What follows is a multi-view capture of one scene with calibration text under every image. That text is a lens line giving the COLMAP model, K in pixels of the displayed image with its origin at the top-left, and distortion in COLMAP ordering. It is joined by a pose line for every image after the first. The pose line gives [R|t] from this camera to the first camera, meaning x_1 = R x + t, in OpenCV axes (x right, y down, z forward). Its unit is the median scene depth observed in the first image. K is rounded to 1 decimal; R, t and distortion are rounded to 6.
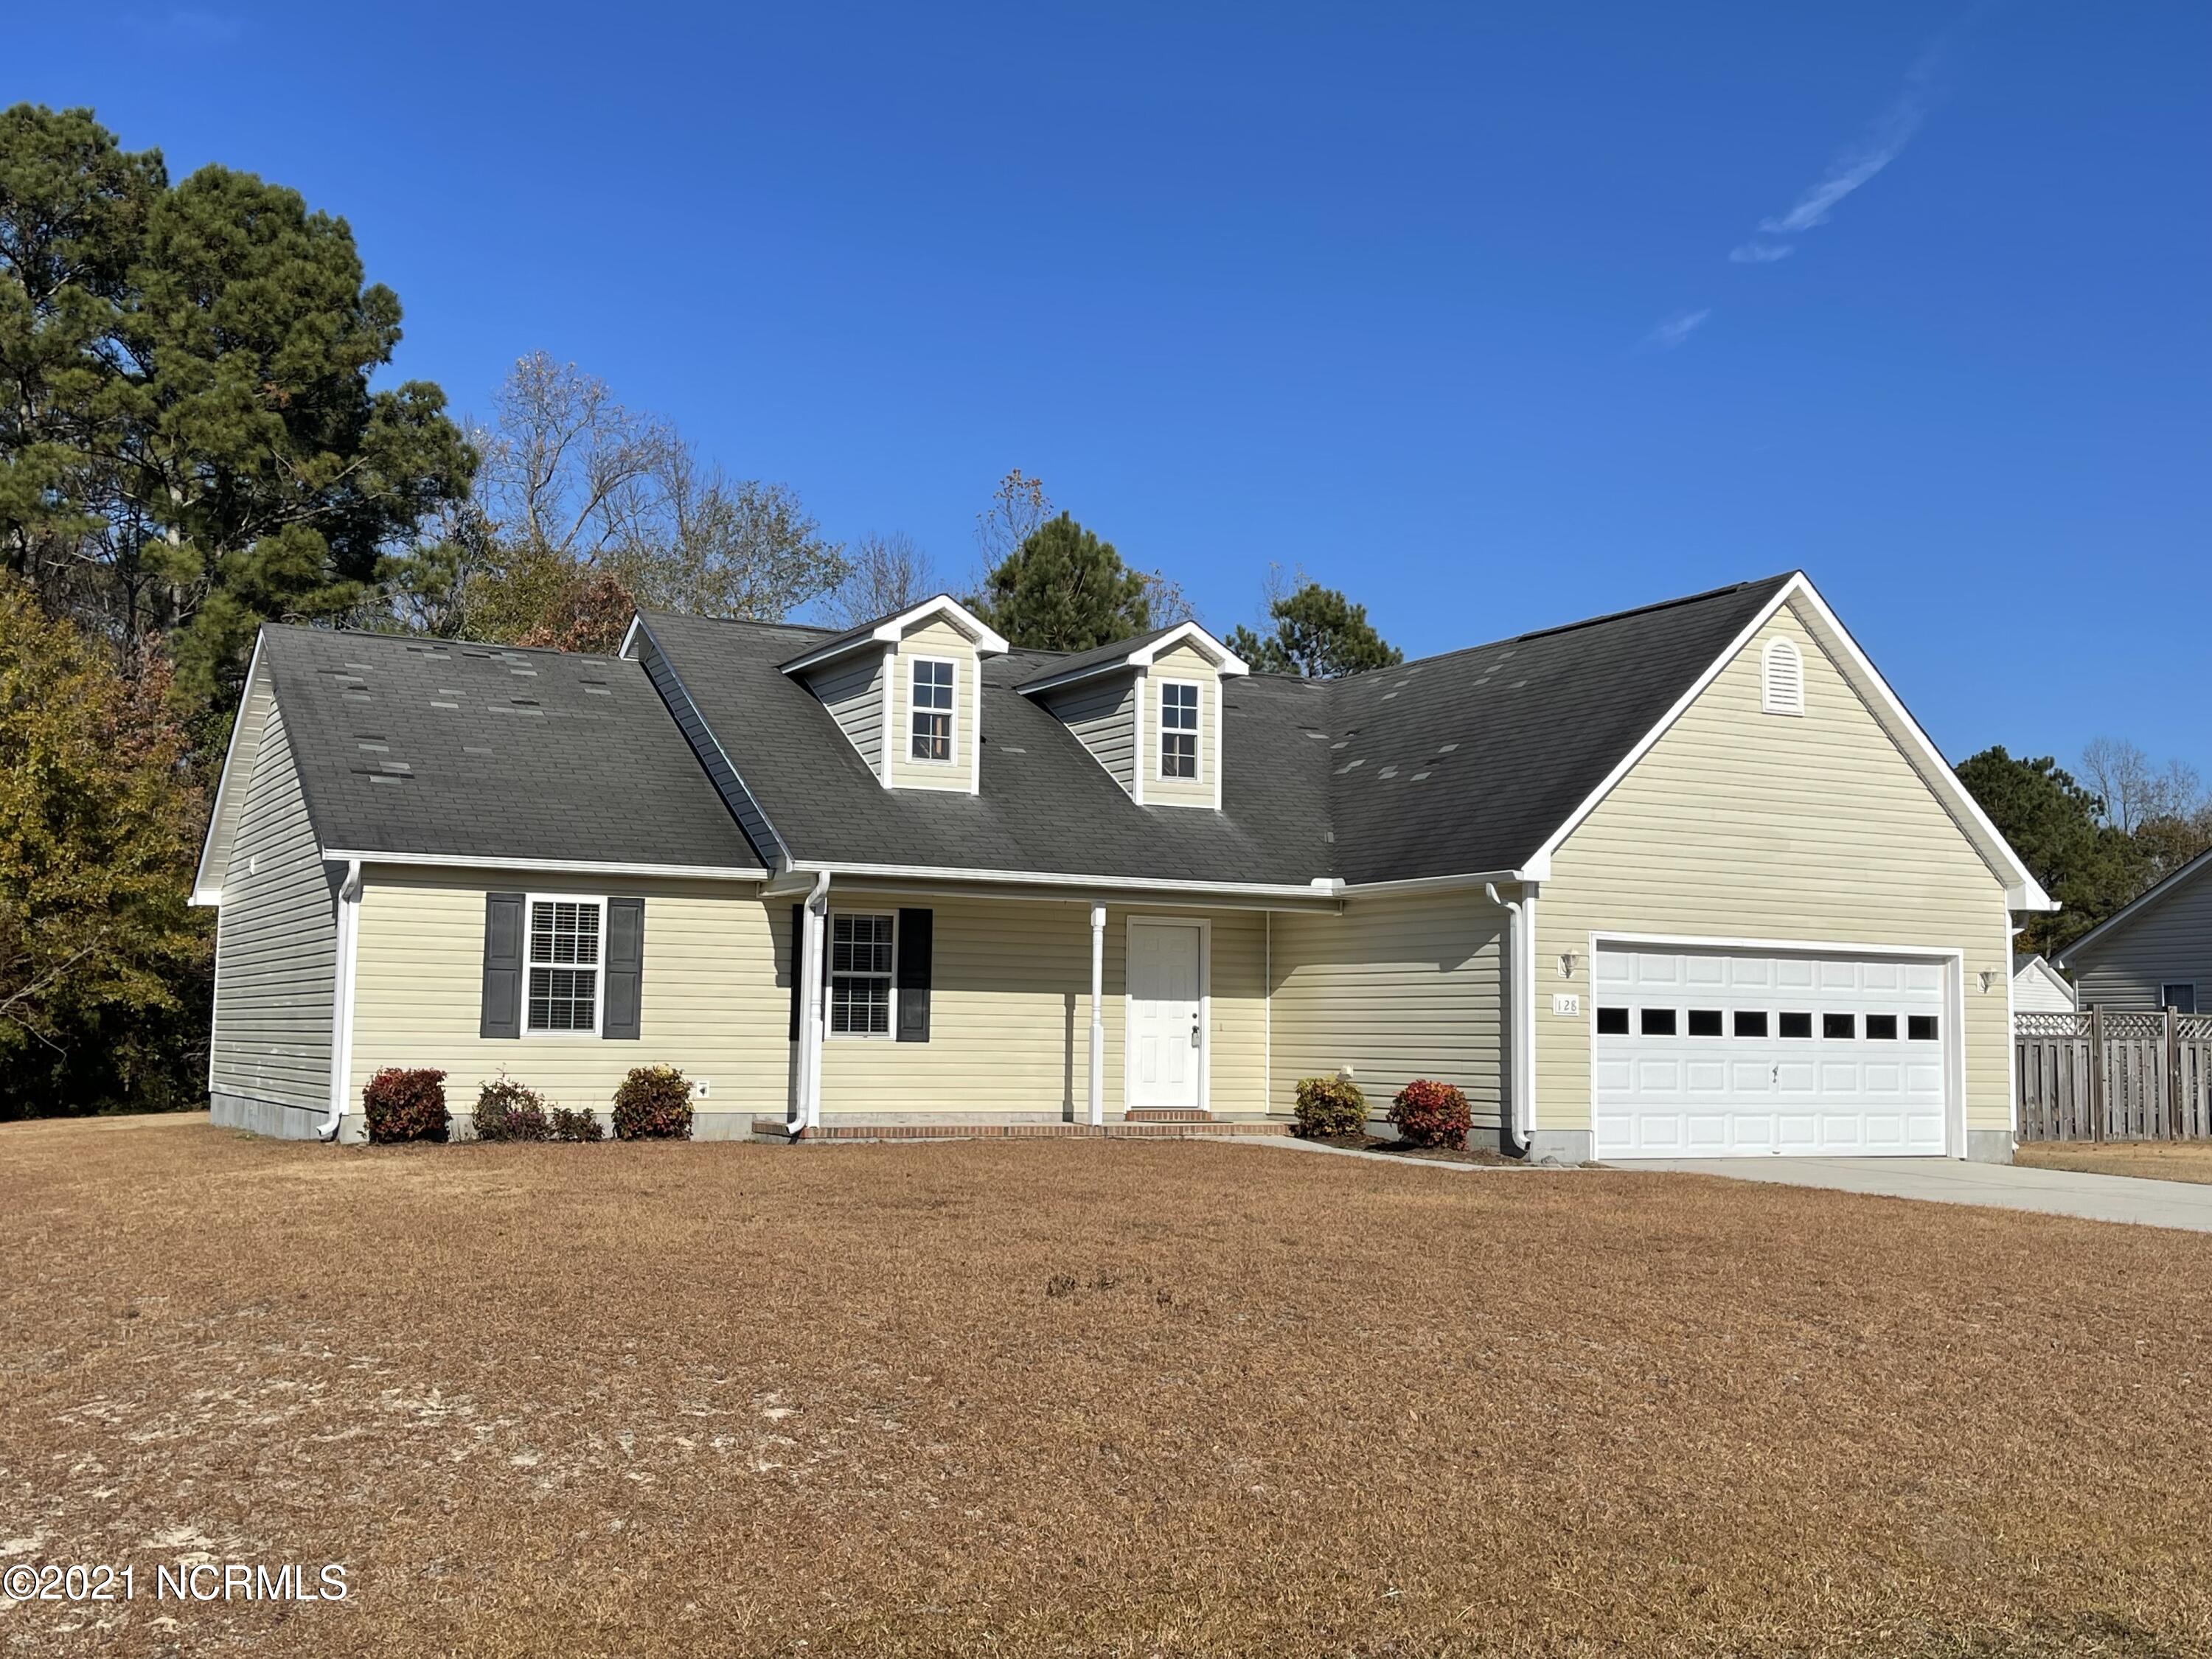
lens RADIAL K [[2344.3, 0, 1115.1], [0, 2344.3, 819.5], [0, 0, 1]] dist [0.054972, 0.000000]
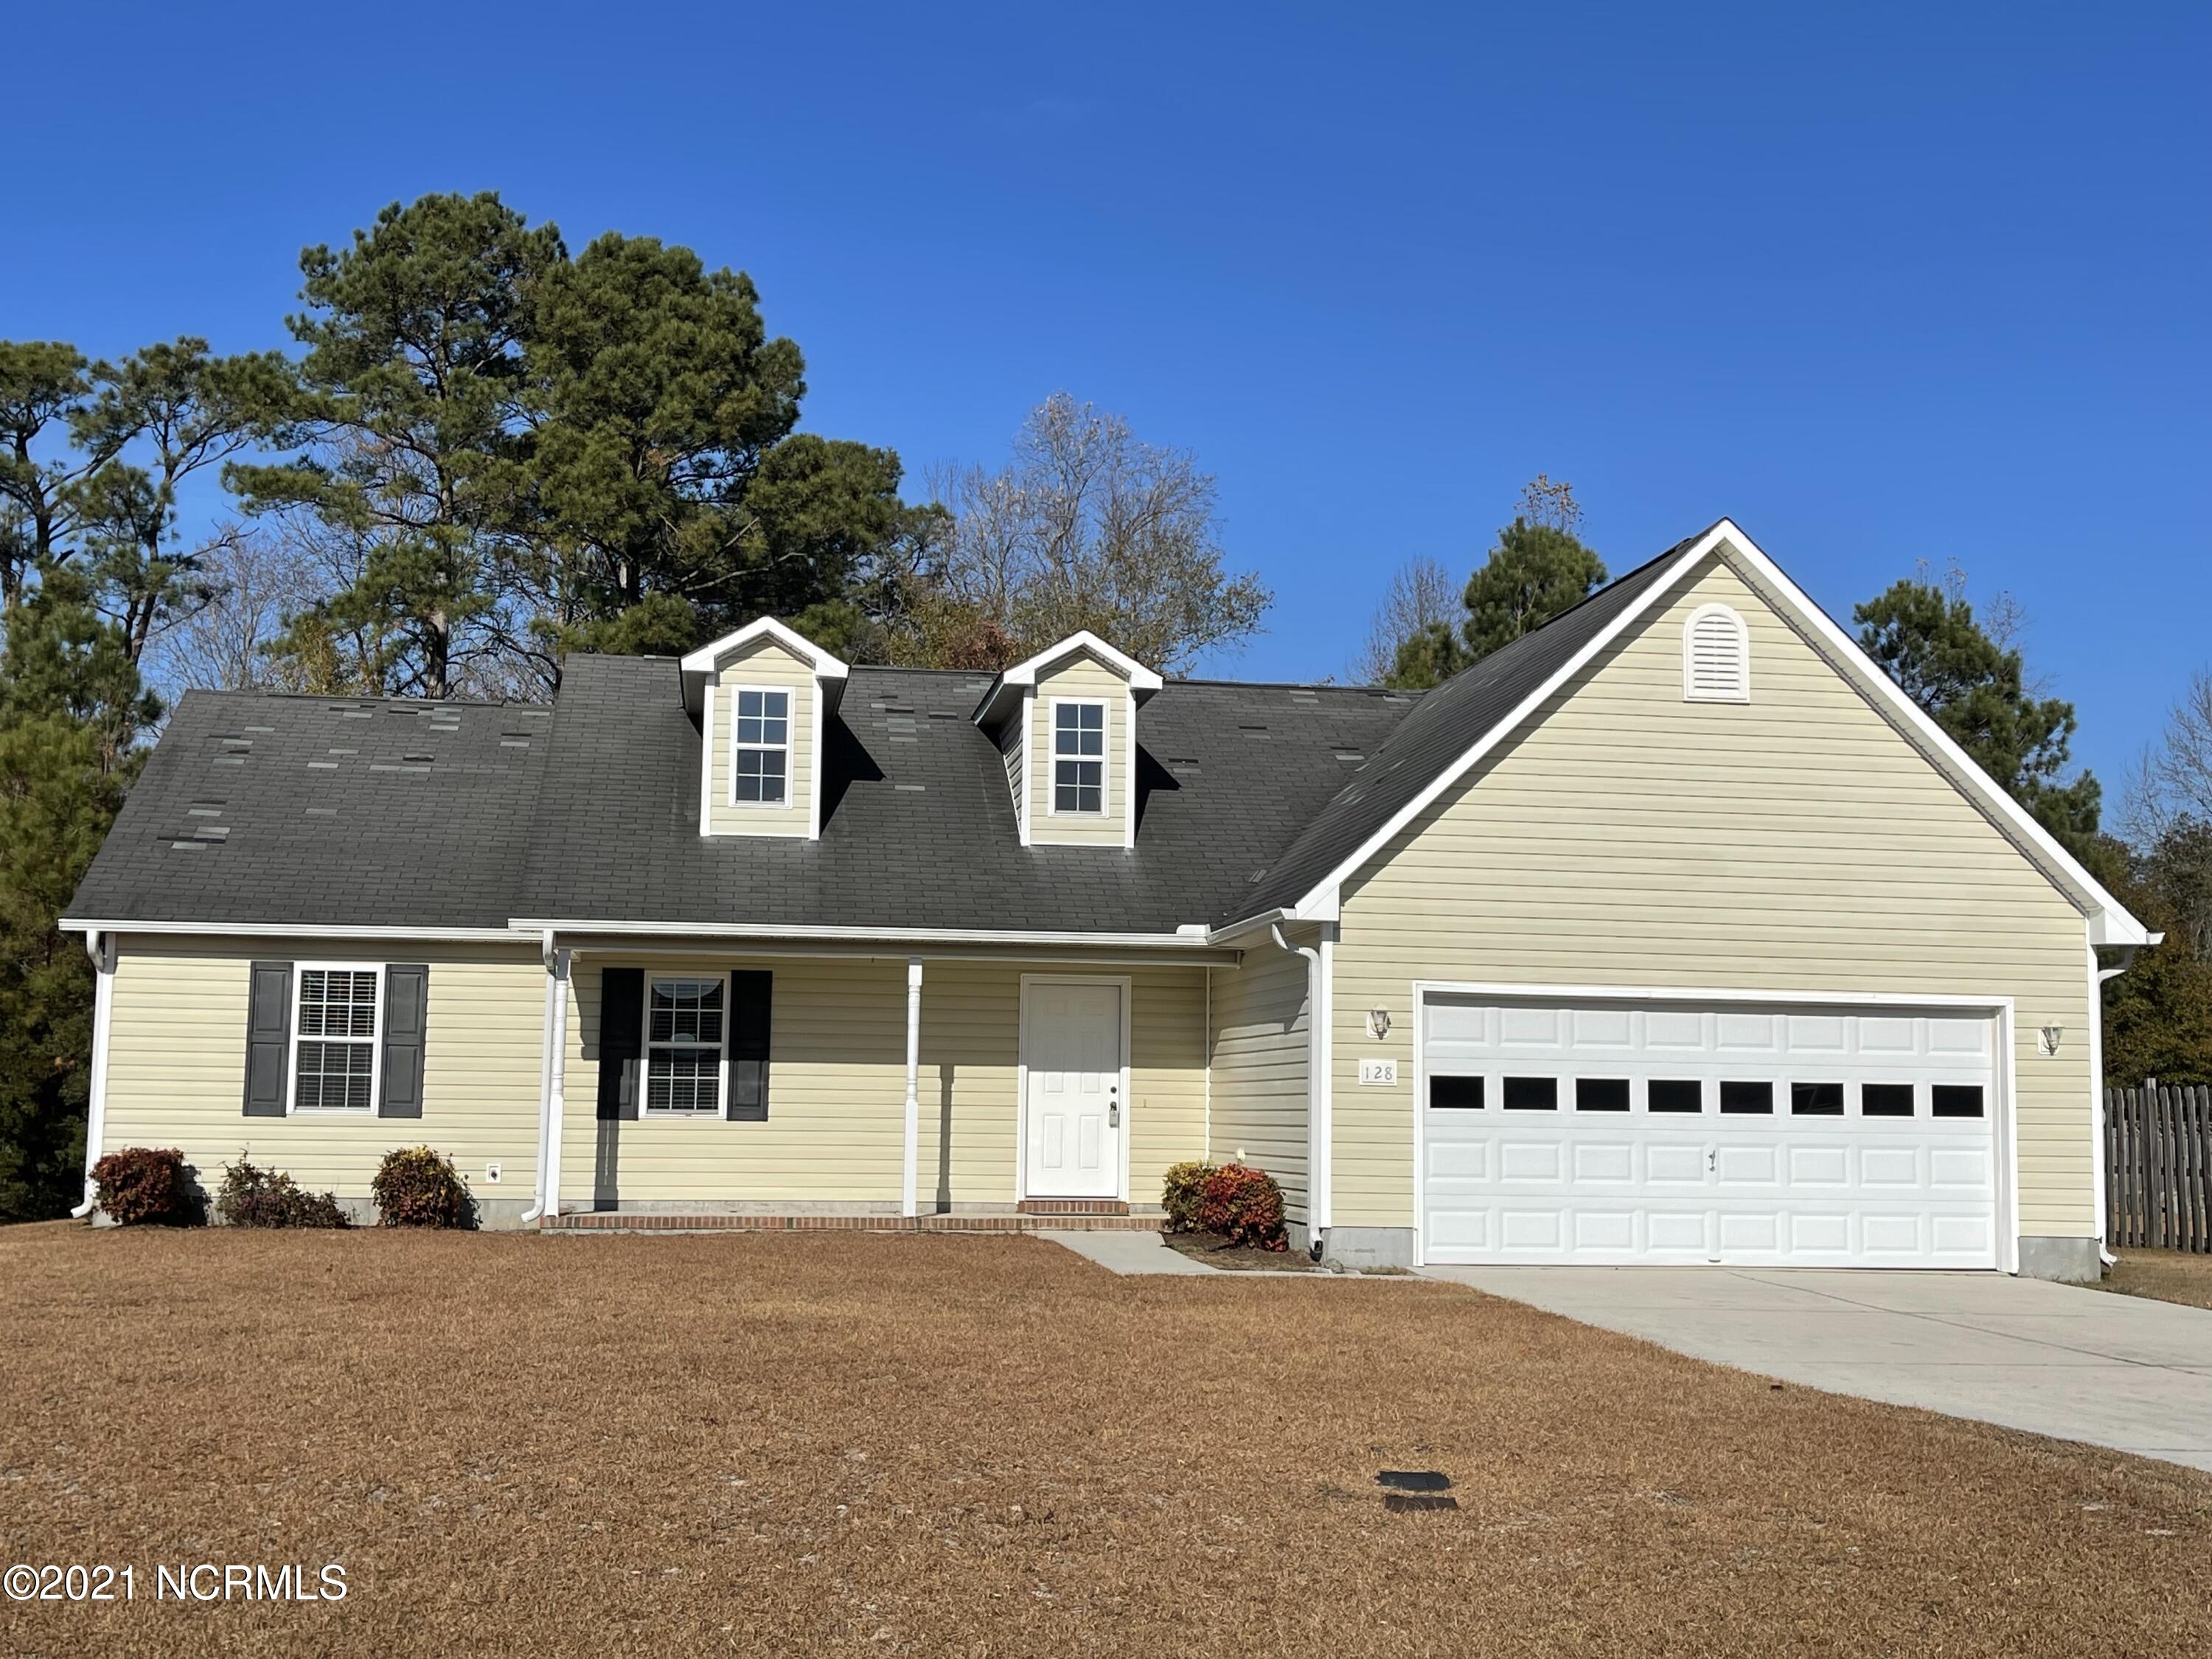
lens RADIAL K [[2577.8, 0, 1151.7], [0, 2577.8, 820.6], [0, 0, 1]] dist [0.065809, 0.000000]
pose [[0.948672, -0.037073, -0.314081, 0.365048], [0.029209, 0.999132, -0.029710, 0.014740], [0.314910, 0.019011, 0.948931, 0.116831]]
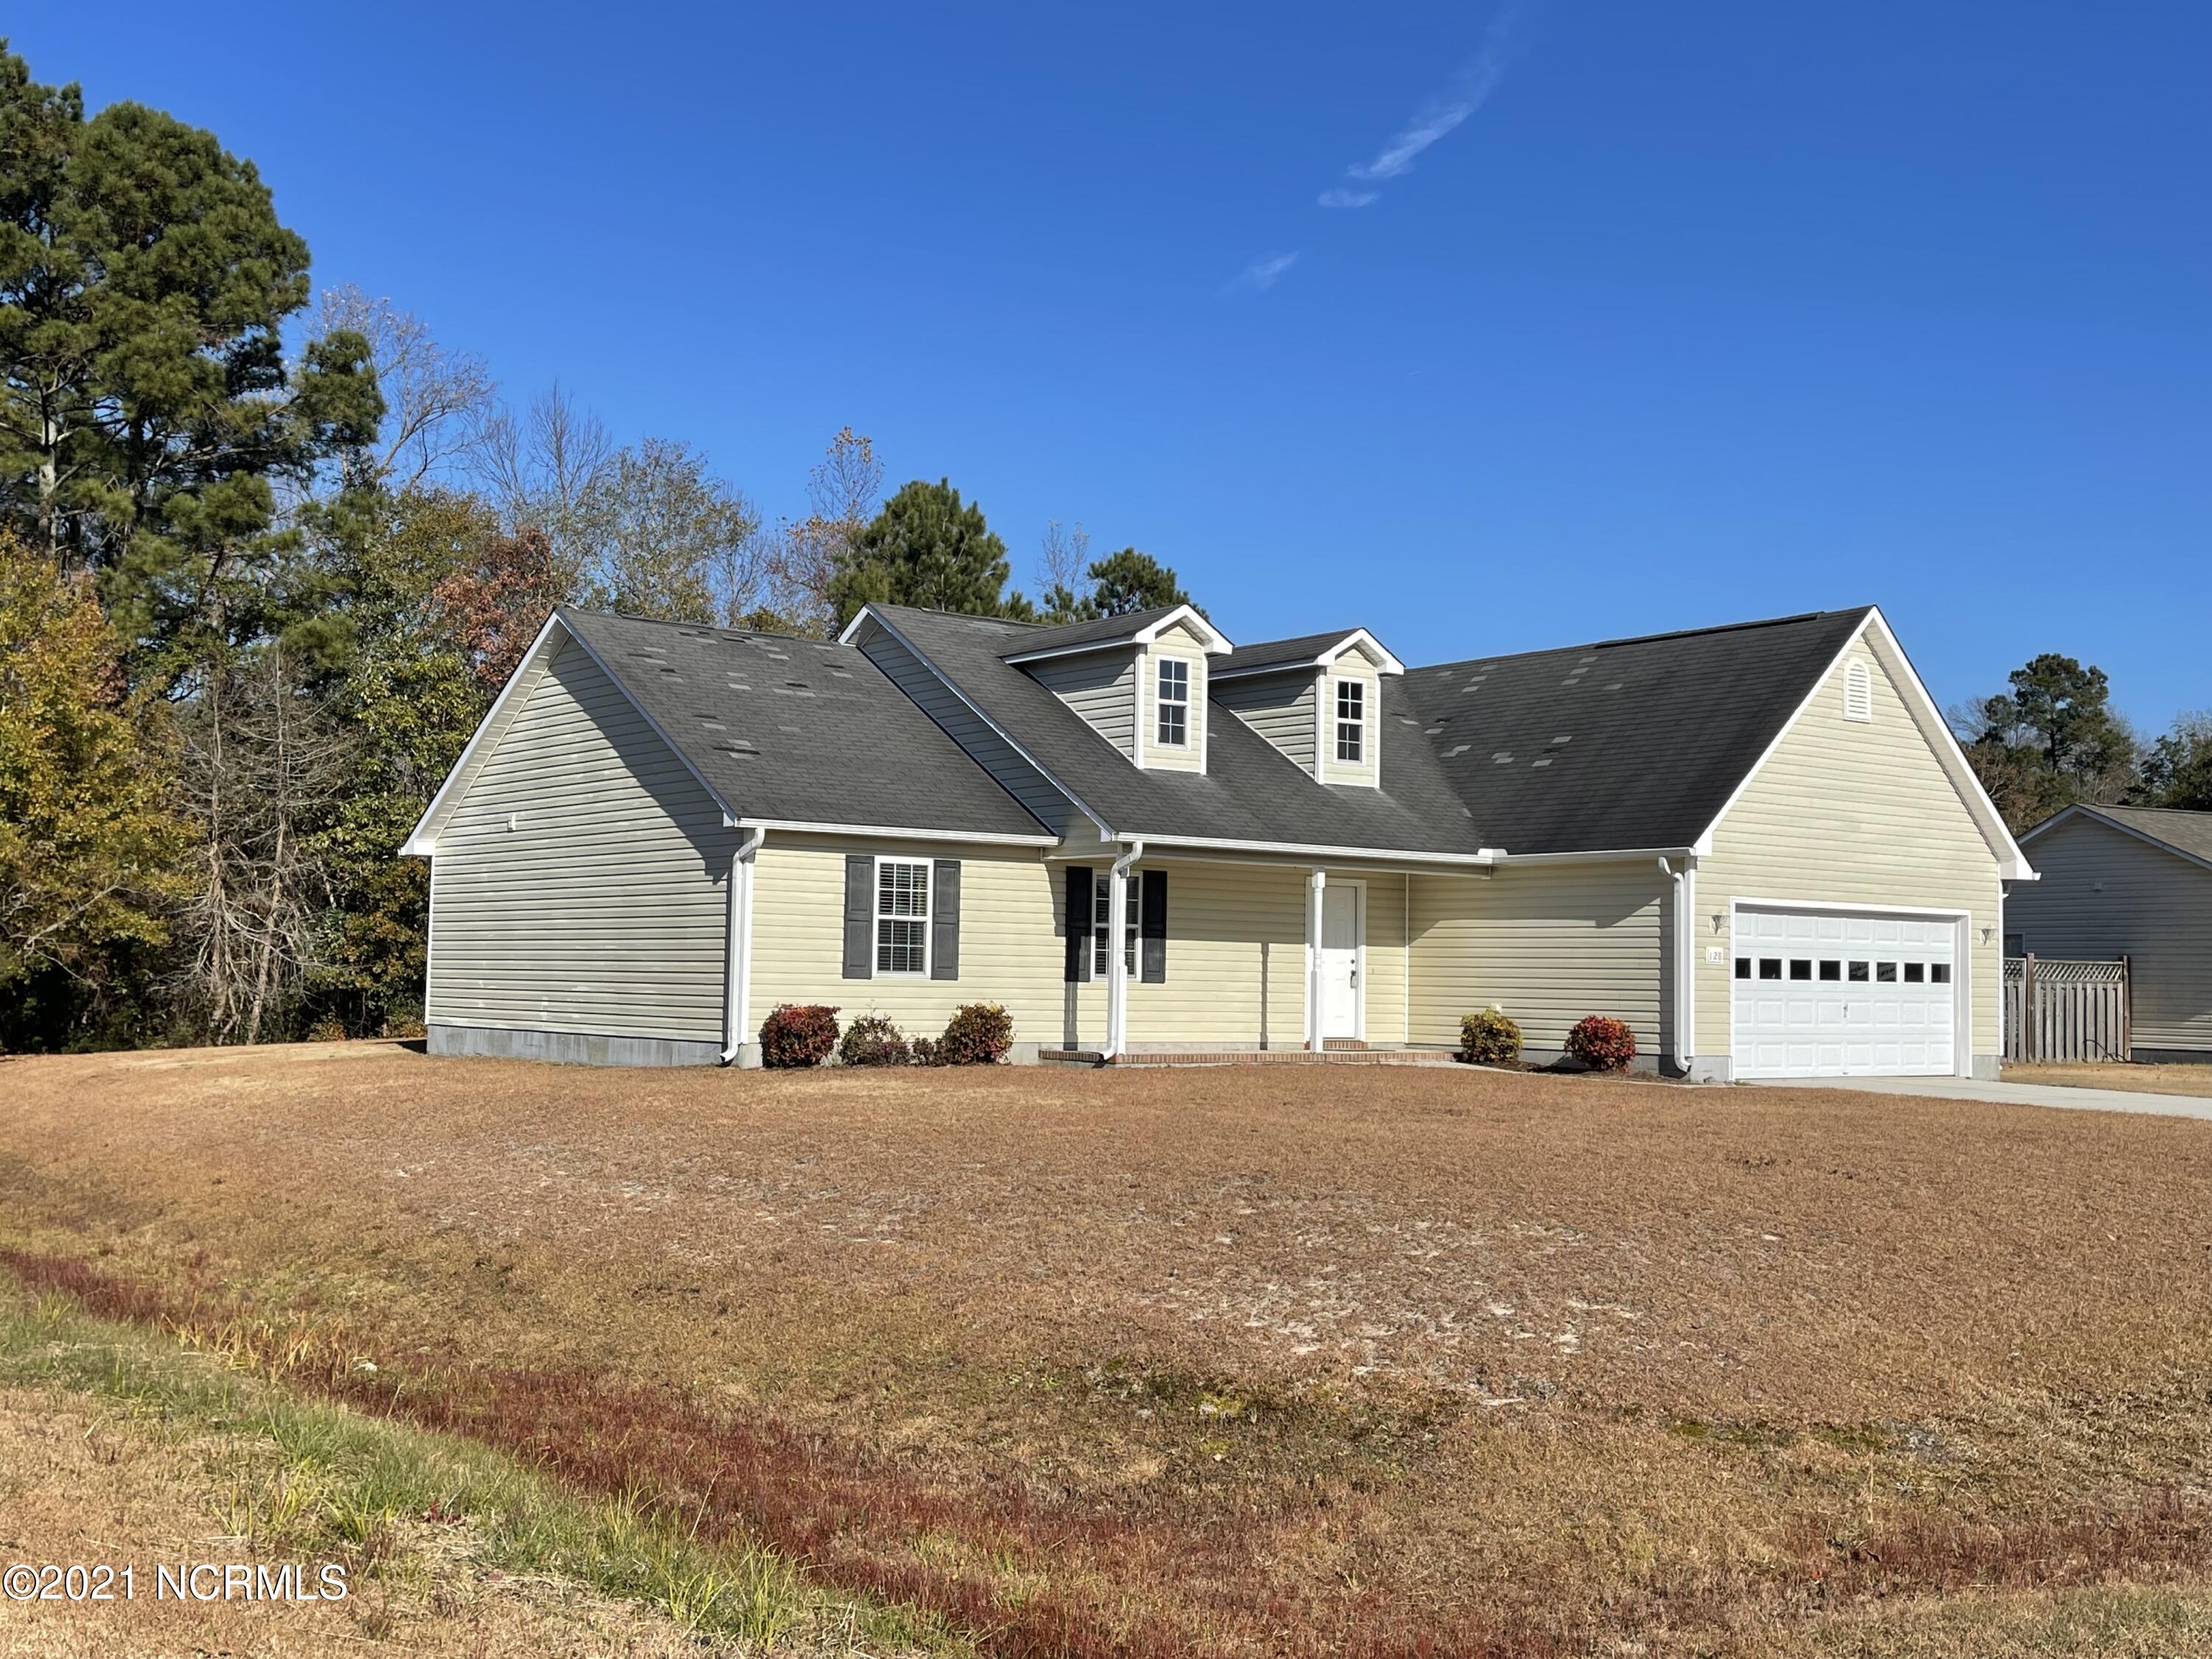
lens RADIAL K [[2344.3, 0, 1099.2], [0, 2344.3, 852.2], [0, 0, 1]] dist [0.054972, 0.000000]
pose [[0.986695, 0.011726, 0.162160, -0.301797], [-0.018652, 0.998975, 0.041251, -0.019056], [-0.161510, -0.043727, 0.985902, -0.156327]]
